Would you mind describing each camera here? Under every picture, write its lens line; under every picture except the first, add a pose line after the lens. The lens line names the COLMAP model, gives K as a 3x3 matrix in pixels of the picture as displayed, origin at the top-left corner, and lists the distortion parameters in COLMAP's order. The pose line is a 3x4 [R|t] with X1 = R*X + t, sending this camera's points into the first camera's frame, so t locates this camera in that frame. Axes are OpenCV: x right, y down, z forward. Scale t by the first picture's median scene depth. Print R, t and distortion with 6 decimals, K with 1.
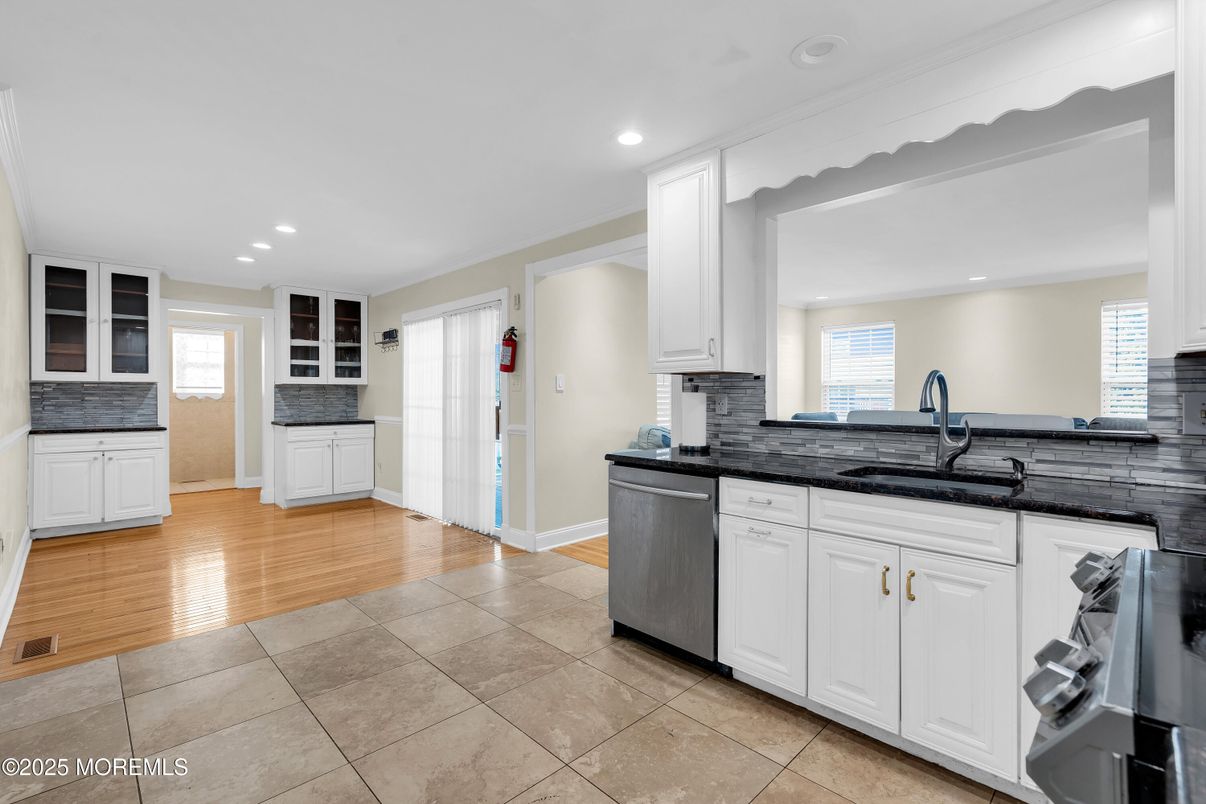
lens RADIAL K [[539.1, 0, 603.4], [0, 539.1, 395.9], [0, 0, 1]] dist [-0.003228, 0.000477]
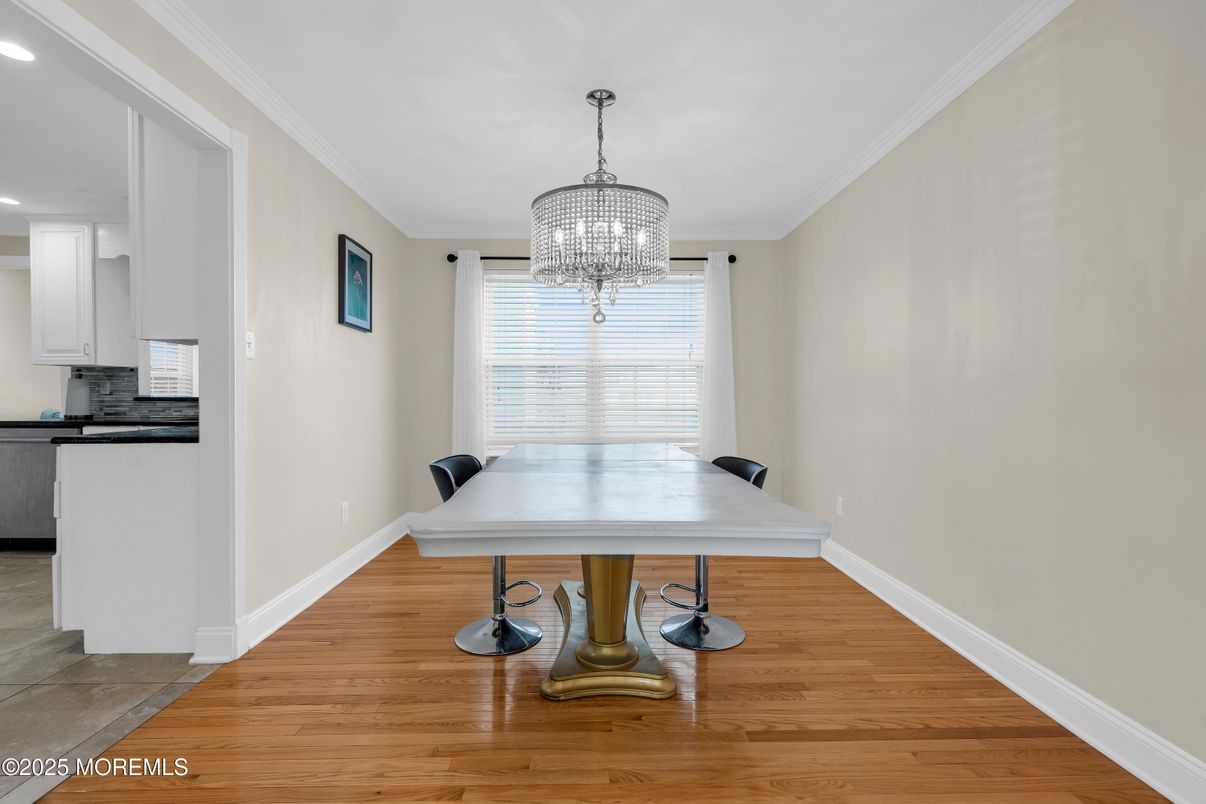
lens RADIAL K [[539.1, 0, 603.4], [0, 539.1, 395.9], [0, 0, 1]] dist [-0.003228, 0.000477]
pose [[0.684160, -0.003576, 0.729323, 0.045859], [0.003258, 0.999993, 0.001847, 0.023583], [-0.729324, 0.001112, 0.684167, -0.582035]]
